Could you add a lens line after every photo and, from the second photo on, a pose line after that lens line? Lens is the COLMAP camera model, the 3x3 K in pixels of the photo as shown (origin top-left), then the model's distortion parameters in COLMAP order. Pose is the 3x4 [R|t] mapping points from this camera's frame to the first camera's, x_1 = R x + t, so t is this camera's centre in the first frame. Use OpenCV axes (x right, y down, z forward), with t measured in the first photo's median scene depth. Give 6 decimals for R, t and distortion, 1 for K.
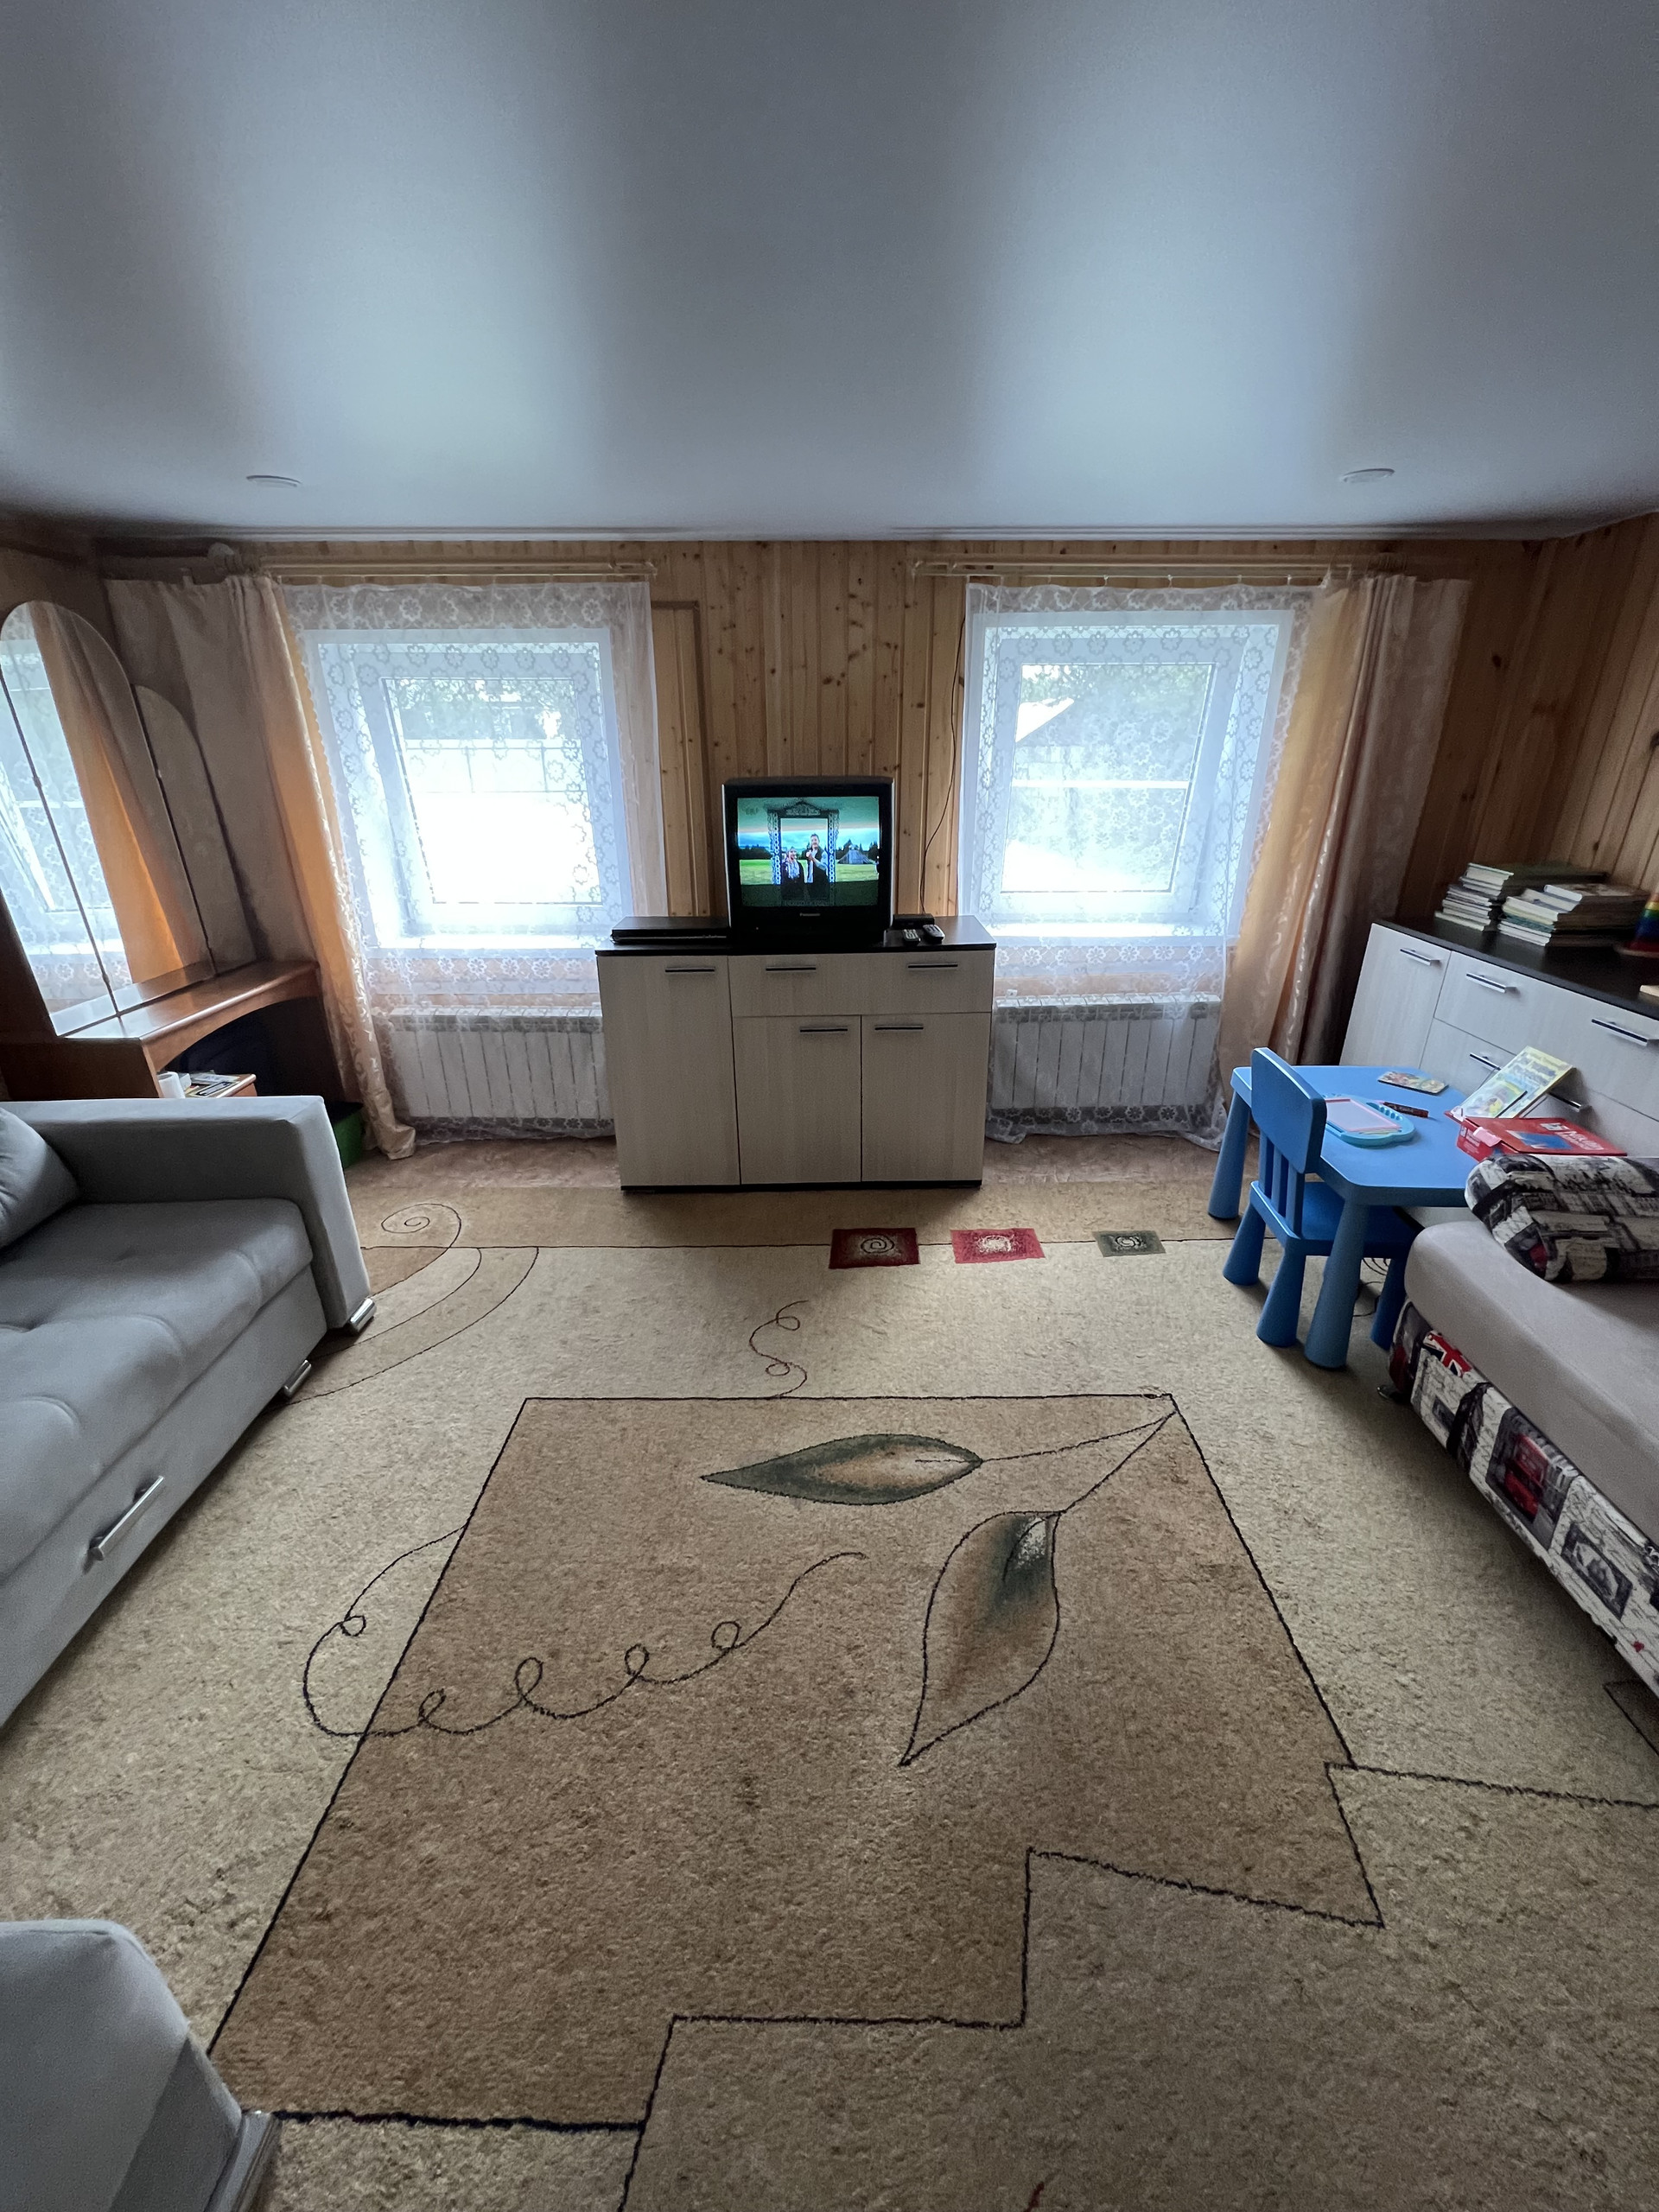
lens RADIAL K [[886.0, 0, 827.7], [0, 886.0, 1106.6], [0, 0, 1]] dist [-0.001524, 0.000862]
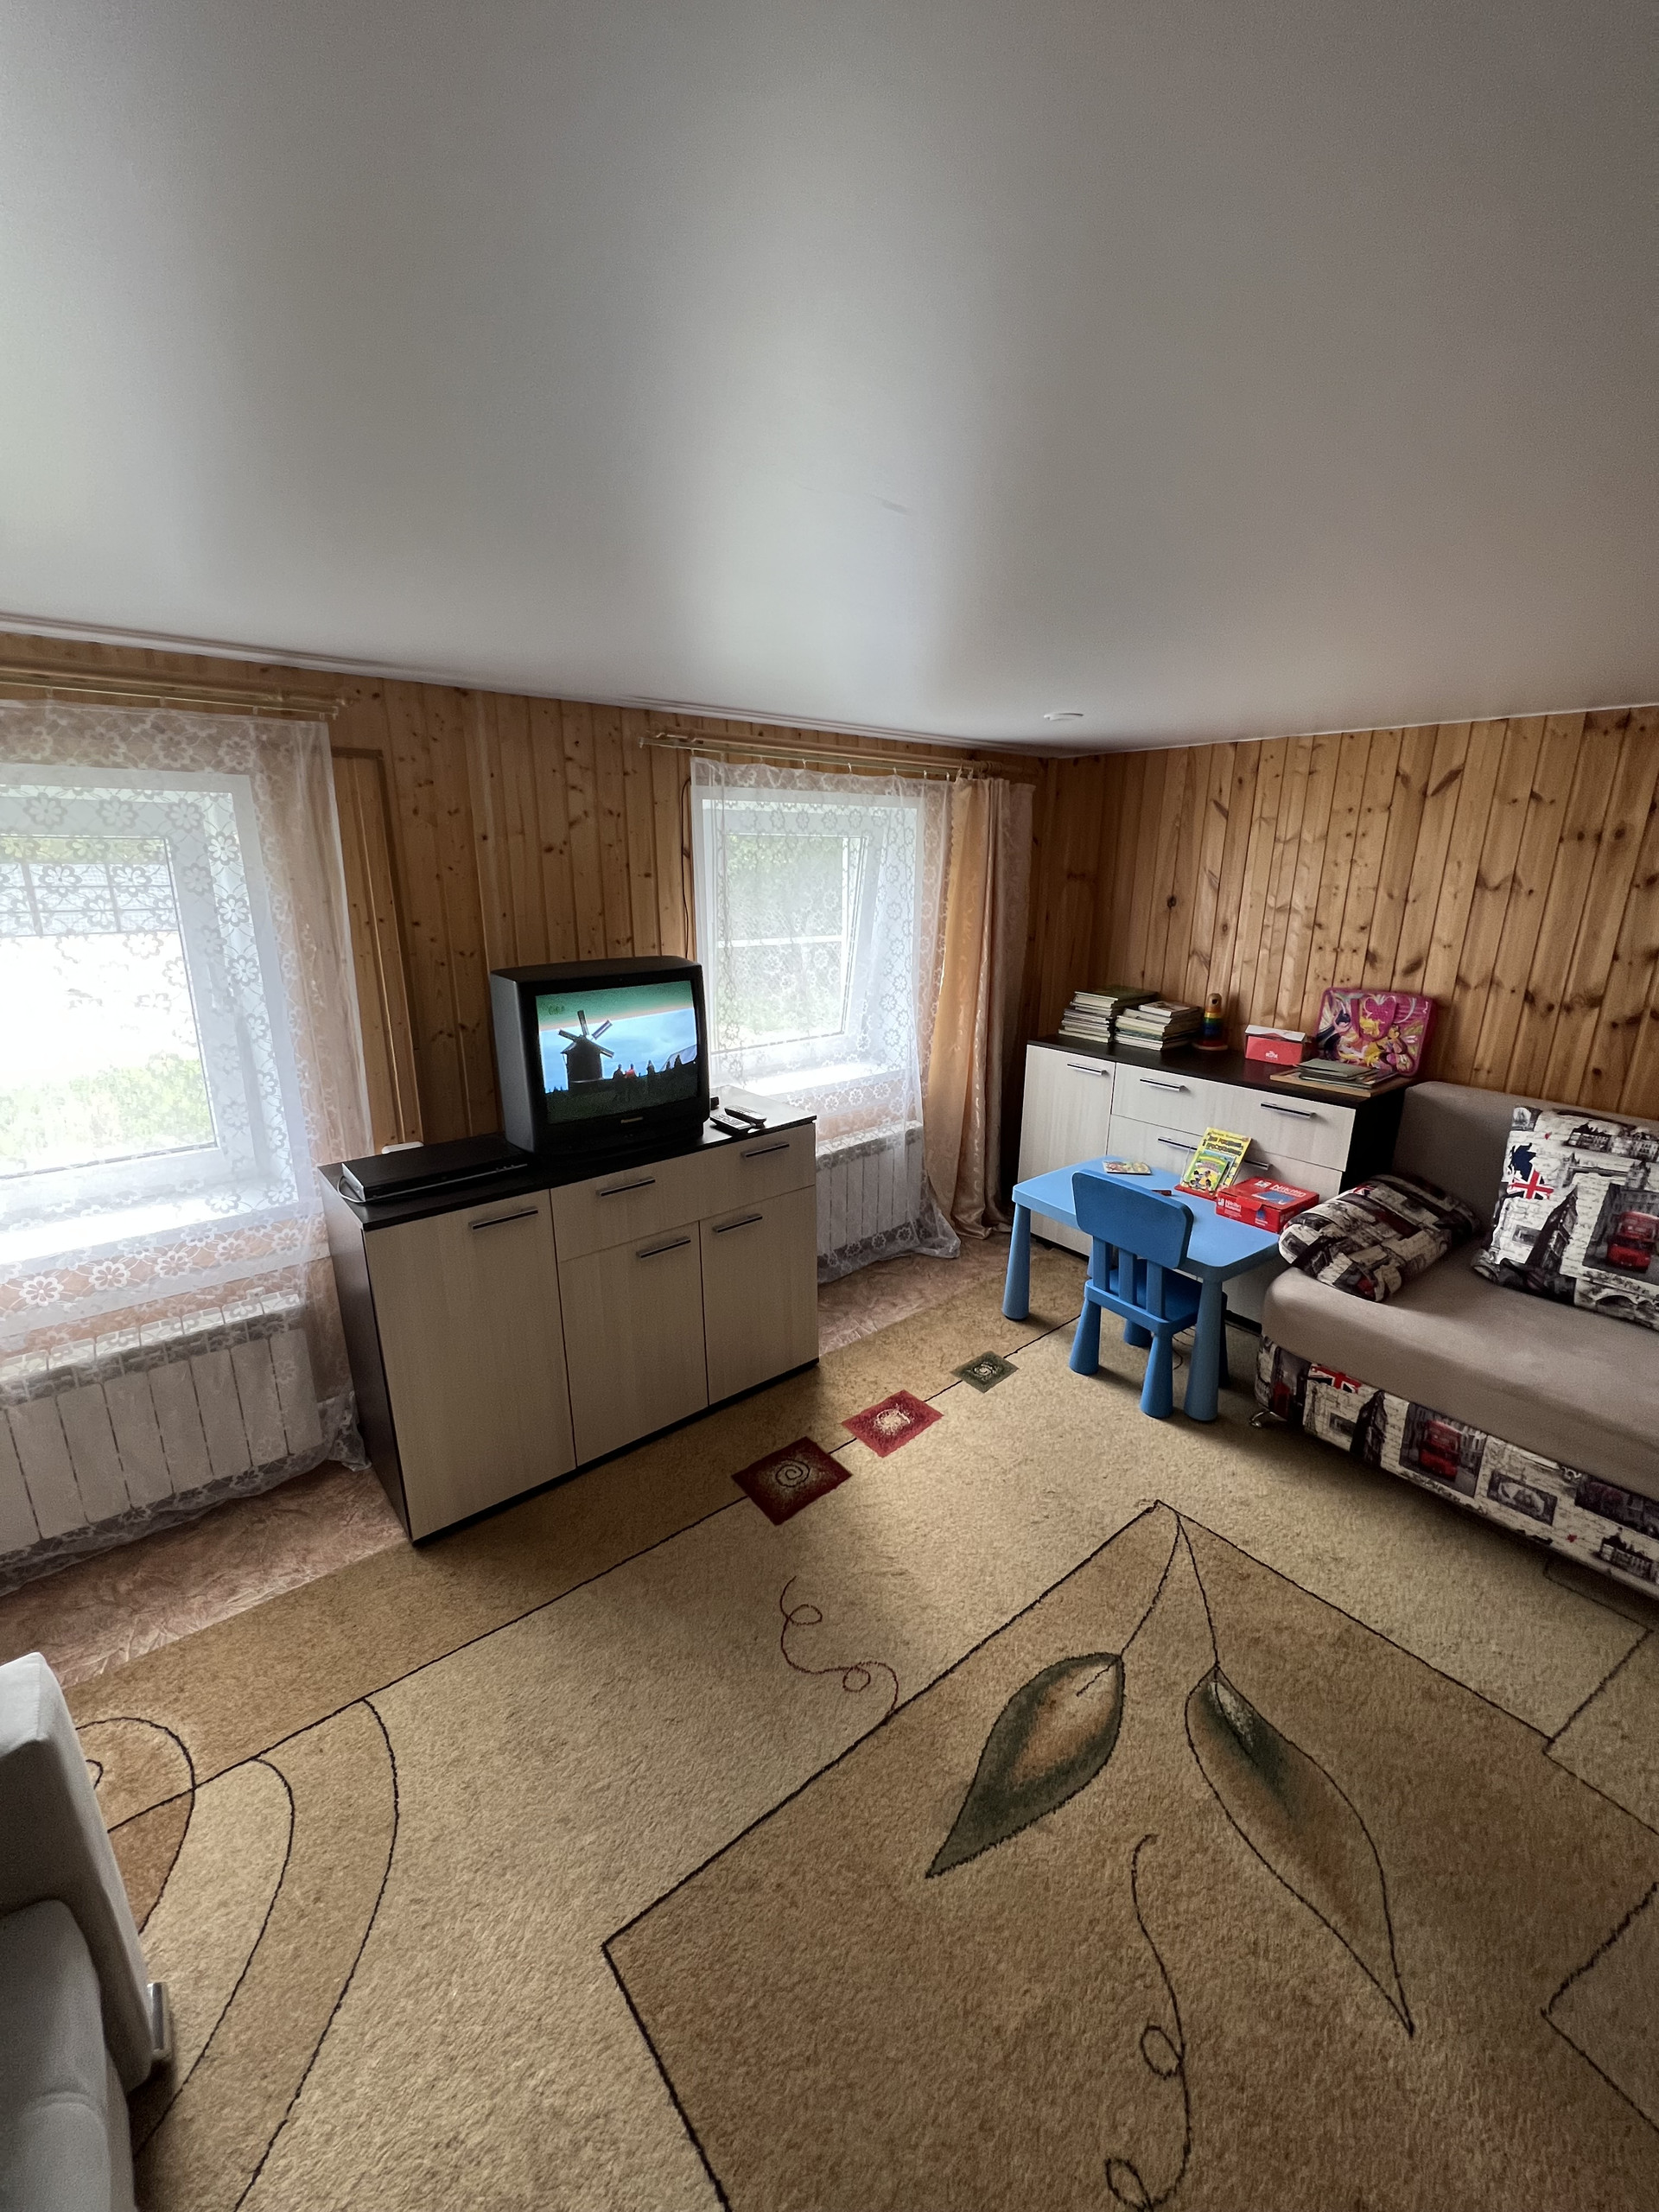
lens RADIAL K [[886.0, 0, 827.7], [0, 886.0, 1106.6], [0, 0, 1]] dist [-0.001524, 0.000862]
pose [[0.771491, -0.165623, 0.614306, -0.413900], [0.238382, 0.970438, -0.037738, -0.161319], [-0.589895, 0.175554, 0.788165, 0.237028]]
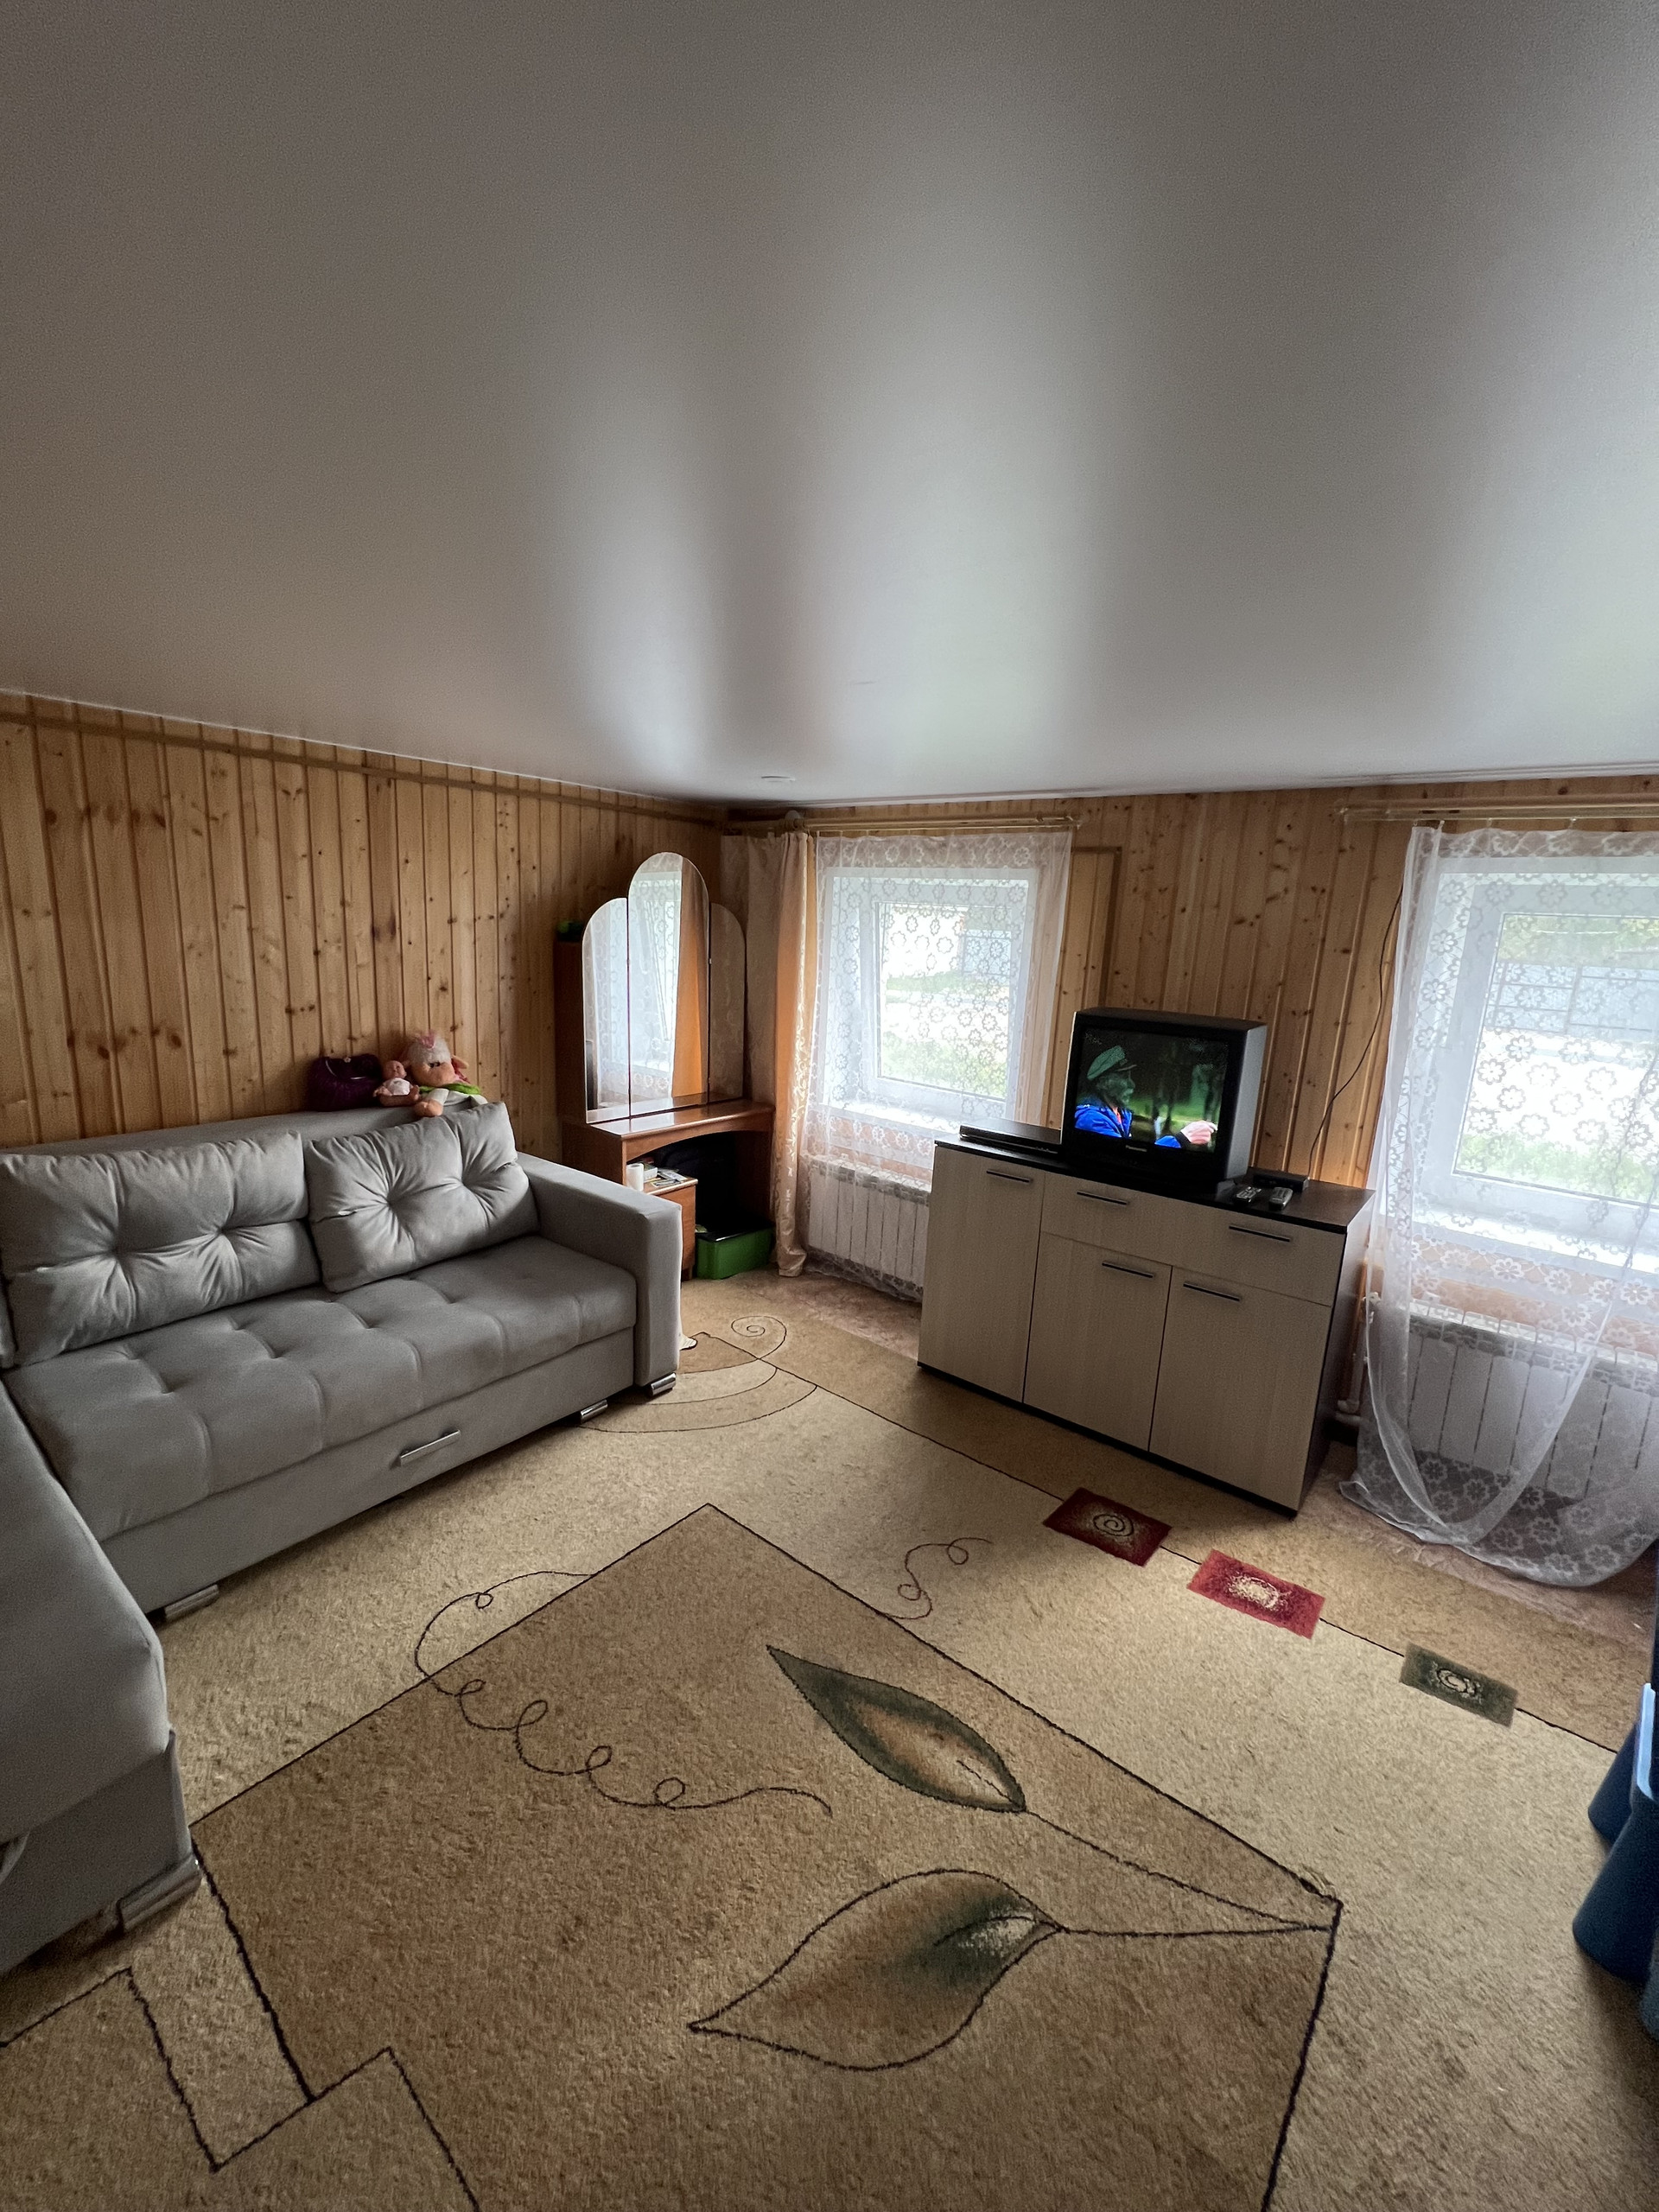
lens RADIAL K [[886.0, 0, 827.7], [0, 886.0, 1106.6], [0, 0, 1]] dist [-0.001524, 0.000862]
pose [[0.777225, 0.173930, -0.604706, 0.308581], [-0.291939, 0.951016, -0.101690, -0.068552], [0.557398, 0.255573, 0.789930, 0.046422]]
